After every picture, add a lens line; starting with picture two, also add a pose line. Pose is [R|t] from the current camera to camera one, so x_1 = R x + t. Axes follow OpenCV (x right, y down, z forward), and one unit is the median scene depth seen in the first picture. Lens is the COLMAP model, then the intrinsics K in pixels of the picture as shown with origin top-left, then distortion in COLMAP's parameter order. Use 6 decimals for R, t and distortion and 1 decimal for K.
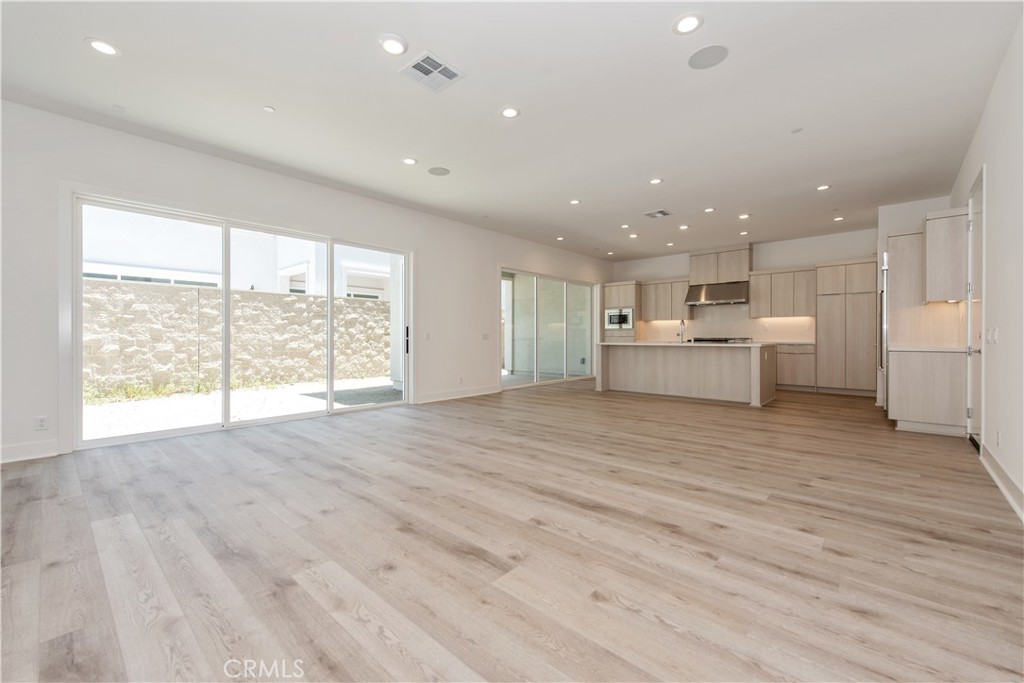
lens RADIAL K [[419.2, 0, 508.1], [0, 419.2, 341.6], [0, 0, 1]] dist [0.010679, -0.002634]
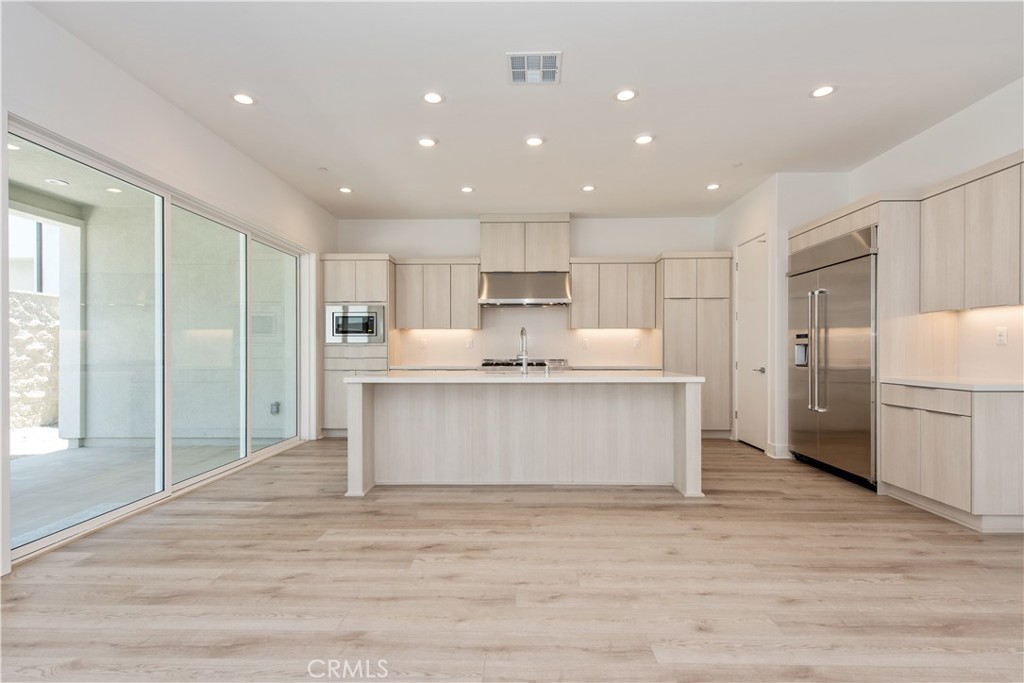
lens RADIAL K [[474.9, 0, 514.4], [0, 474.9, 352.8], [0, 0, 1]] dist [0.004529, -0.000493]
pose [[0.745398, -0.002959, 0.666613, 0.018531], [0.009705, 0.999932, -0.006413, -0.013554], [-0.666549, 0.011250, 0.745376, 0.450150]]
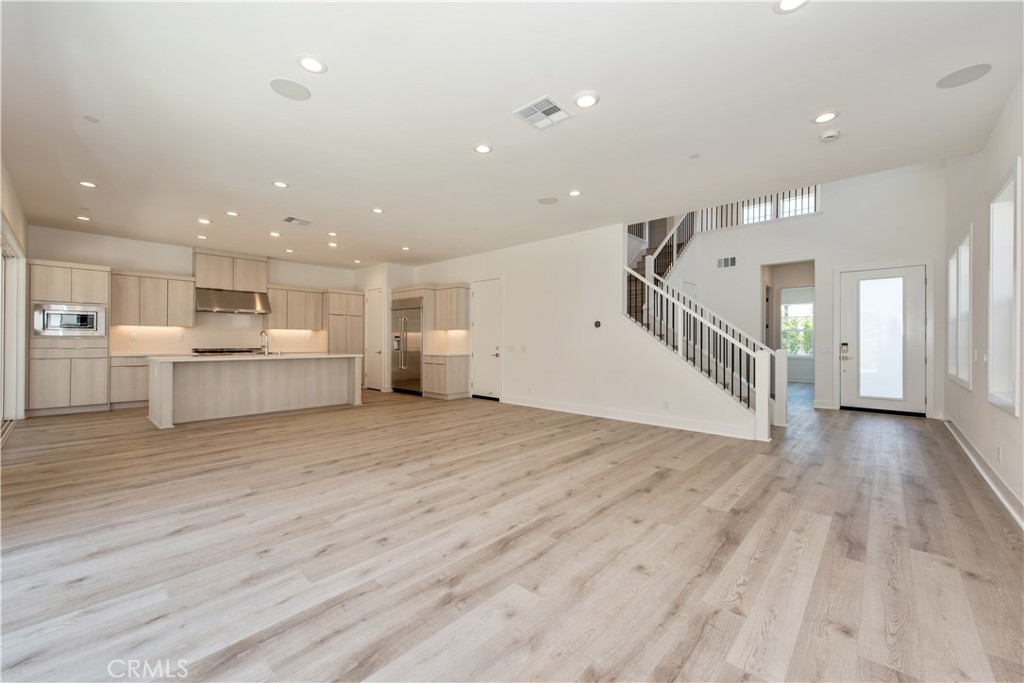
lens RADIAL K [[409.9, 0, 521.2], [0, 409.9, 339.1], [0, 0, 1]] dist [0.003666, -0.001275]
pose [[-0.018305, 0.006528, 0.999811, -0.393322], [0.008059, 0.999947, -0.006382, -0.017244], [-0.999800, 0.007940, -0.018356, 0.345675]]
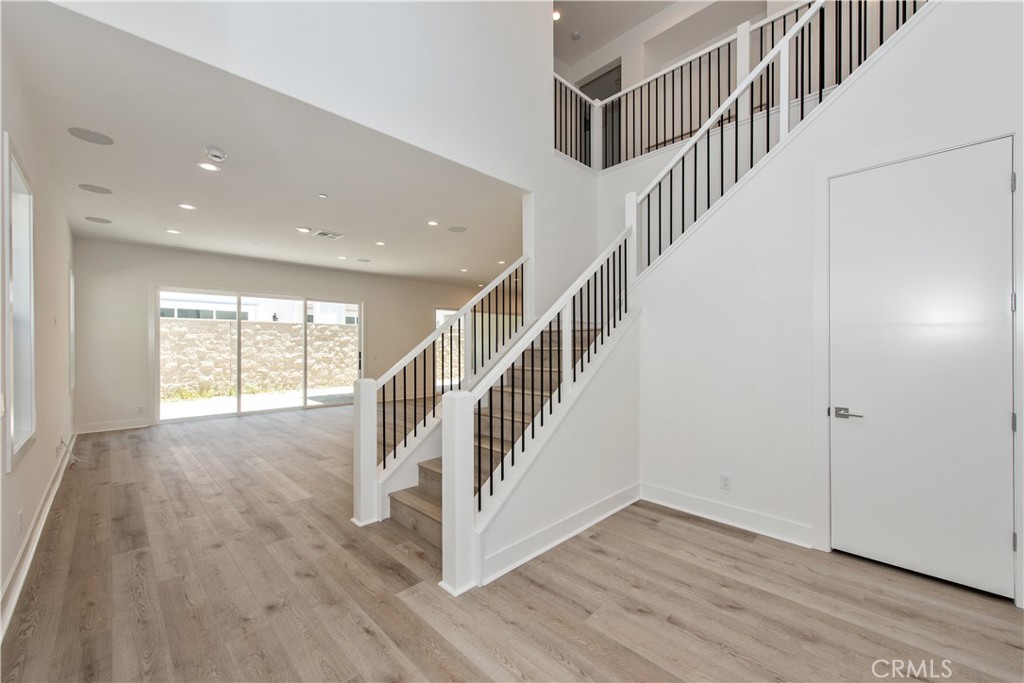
lens RADIAL K [[409.9, 0, 516.9], [0, 409.9, 349.8], [0, 0, 1]] dist [0.003666, -0.001275]
pose [[0.998780, -0.003024, -0.049296, 0.336048], [0.003037, 0.999995, 0.000198, -0.034822], [0.049296, -0.000348, 0.998784, -0.375138]]
